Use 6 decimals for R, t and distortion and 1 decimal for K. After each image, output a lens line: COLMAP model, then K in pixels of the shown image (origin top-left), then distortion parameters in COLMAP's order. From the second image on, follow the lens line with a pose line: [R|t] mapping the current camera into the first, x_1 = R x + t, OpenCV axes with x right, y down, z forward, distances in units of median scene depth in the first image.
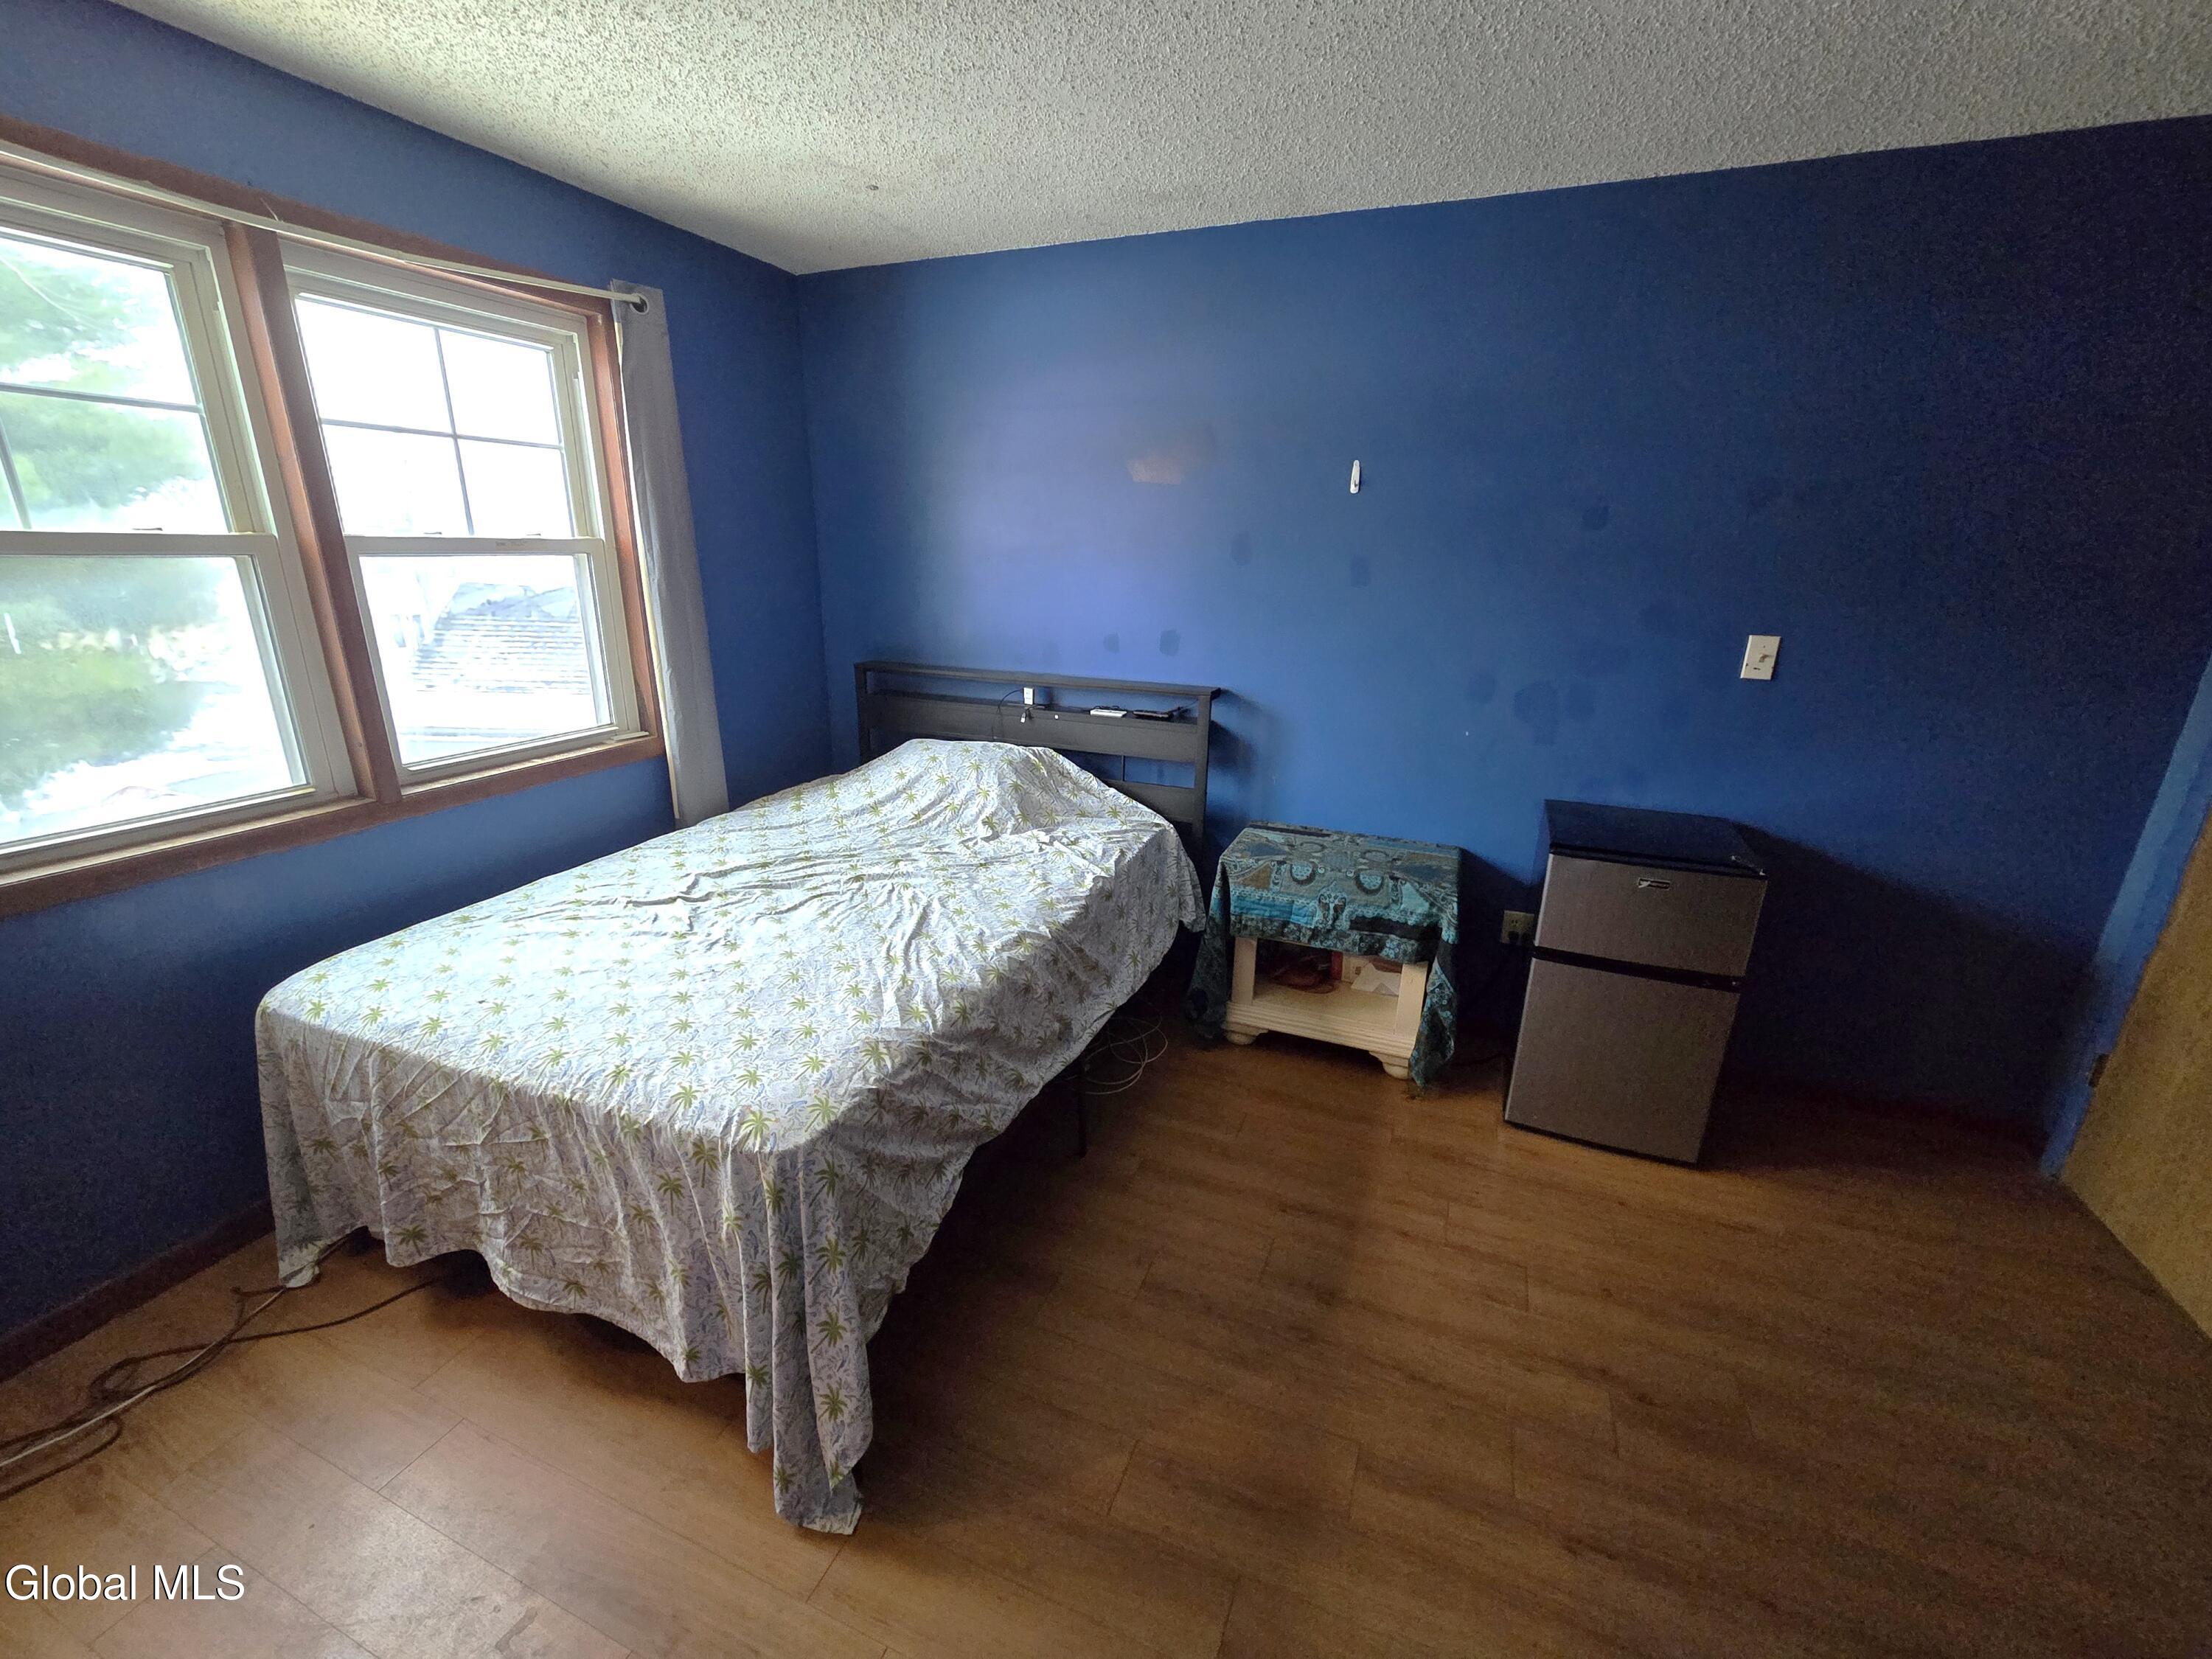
lens RADIAL K [[906.4, 0, 1094.9], [0, 906.4, 826.4], [0, 0, 1]] dist [-0.002020, -0.001206]
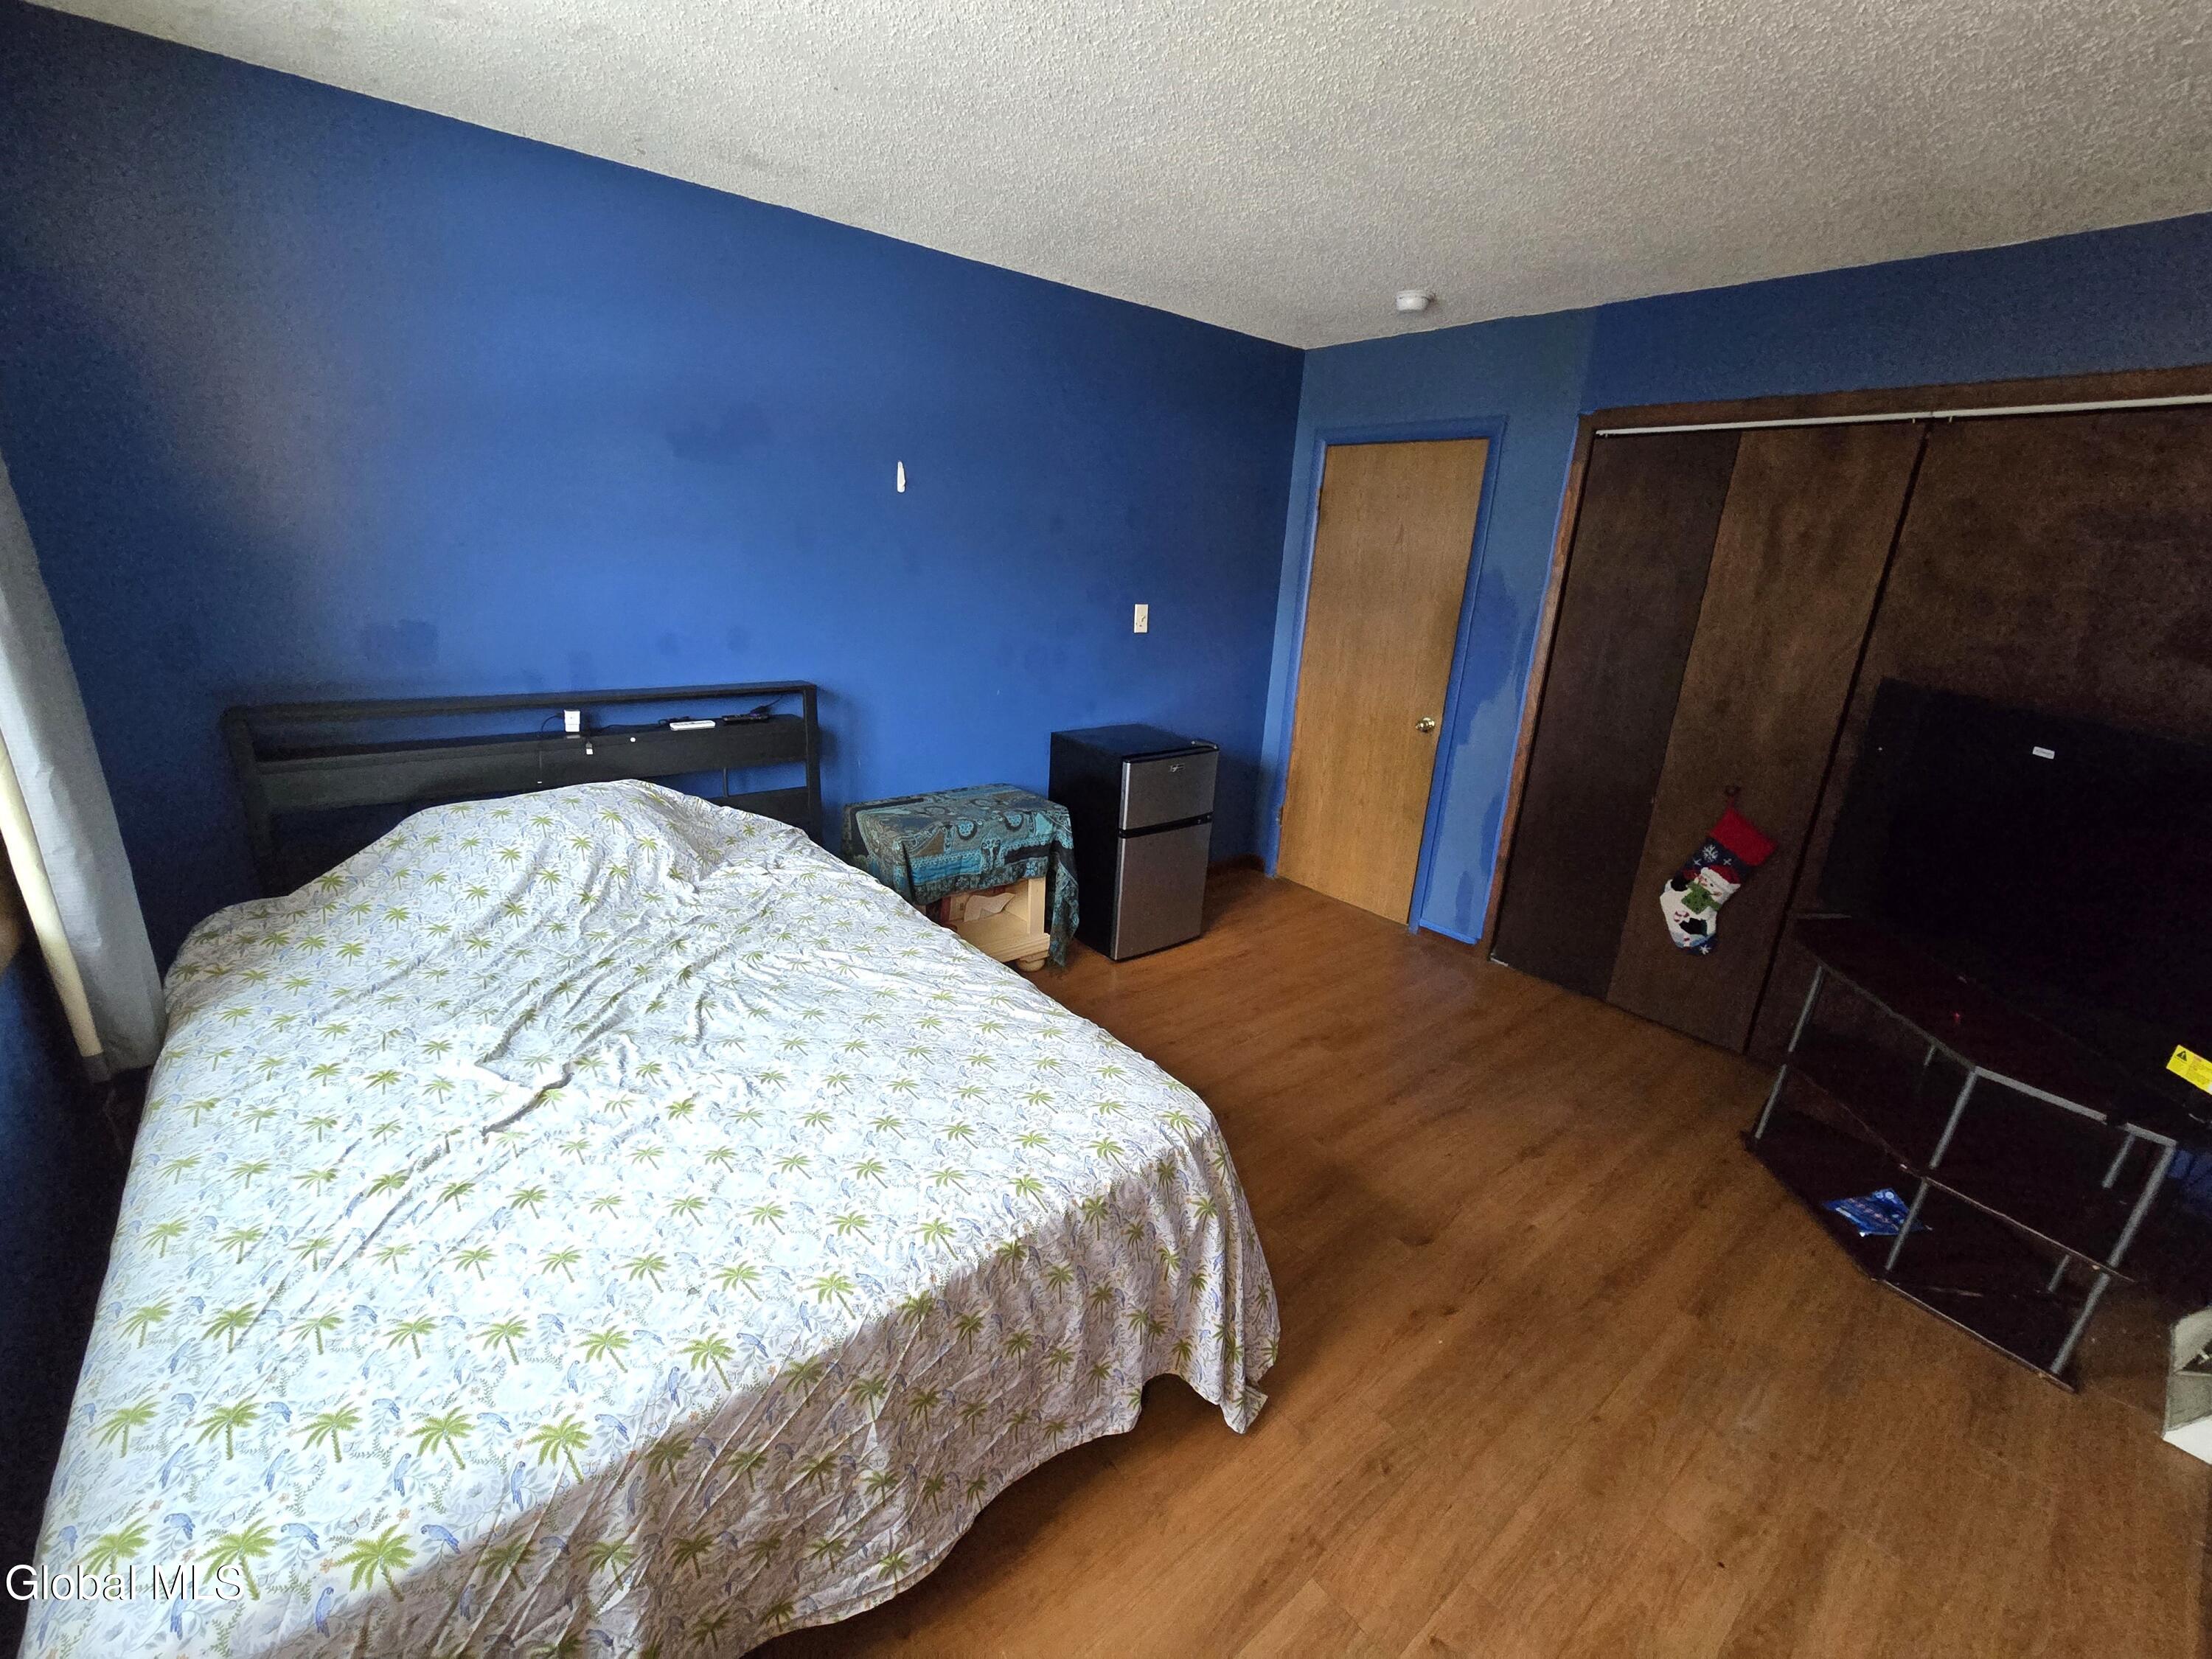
lens RADIAL K [[906.4, 0, 1102.0], [0, 906.4, 825.9], [0, 0, 1]] dist [-0.002020, -0.001206]
pose [[0.475814, -0.251123, 0.842934, -0.666315], [0.219104, 0.962004, 0.162917, -0.104450], [-0.851818, 0.107172, 0.512757, 0.273120]]
